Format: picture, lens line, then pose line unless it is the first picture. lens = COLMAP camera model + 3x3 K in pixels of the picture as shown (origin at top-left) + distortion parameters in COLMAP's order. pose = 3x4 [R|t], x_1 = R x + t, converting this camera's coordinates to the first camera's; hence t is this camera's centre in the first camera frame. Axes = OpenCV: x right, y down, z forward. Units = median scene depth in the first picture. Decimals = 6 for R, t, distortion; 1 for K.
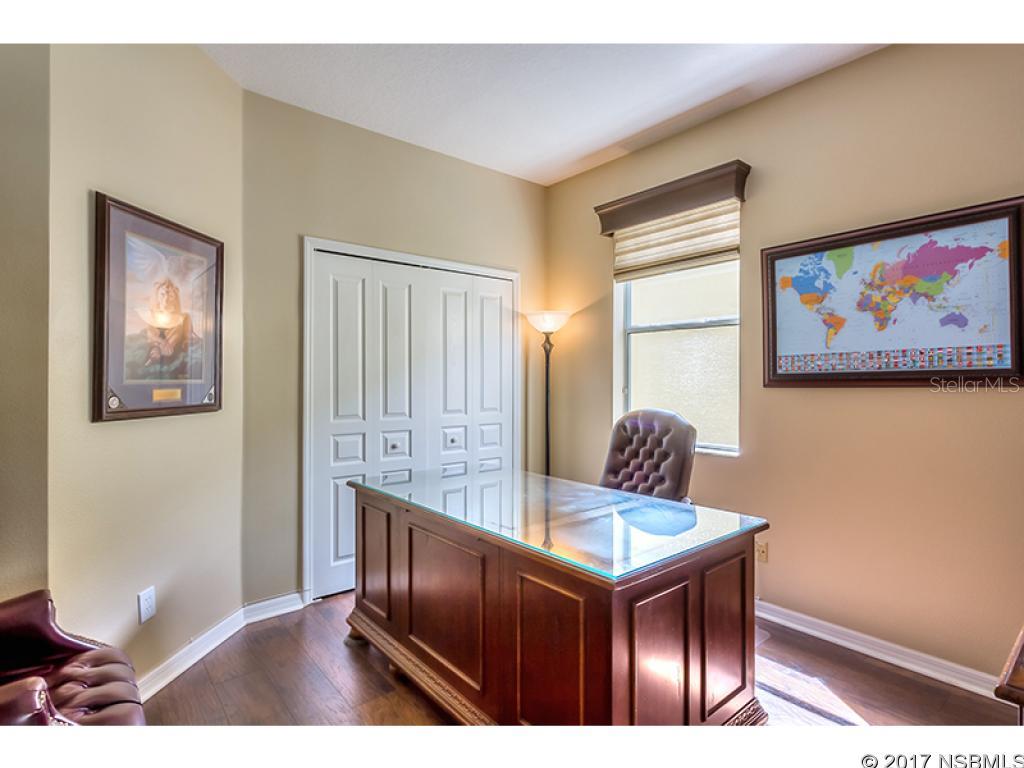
lens RADIAL K [[520.0, 0, 511.2], [0, 520.0, 381.6], [0, 0, 1]] dist [0.001252, -0.000224]
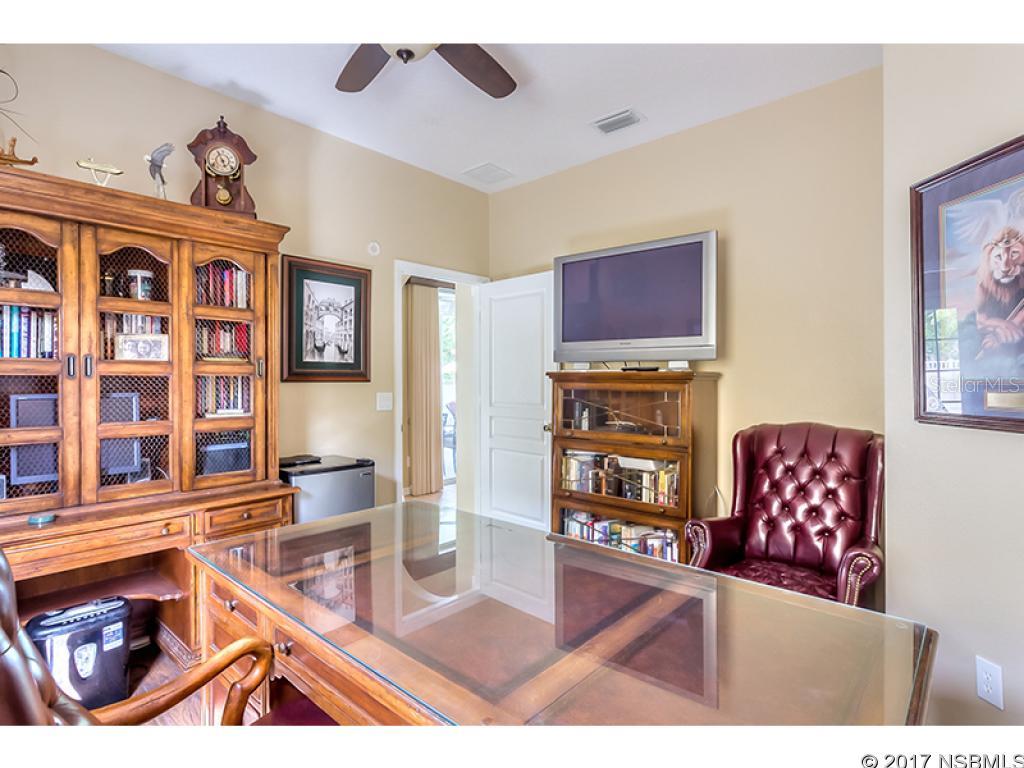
lens RADIAL K [[520.0, 0, 513.6], [0, 520.0, 379.7], [0, 0, 1]] dist [0.001252, -0.000224]
pose [[-0.989948, -0.005828, -0.141314, 0.080011], [-0.005712, 0.999983, -0.001224, 0.004294], [0.141318, -0.000405, -0.989964, 1.619743]]
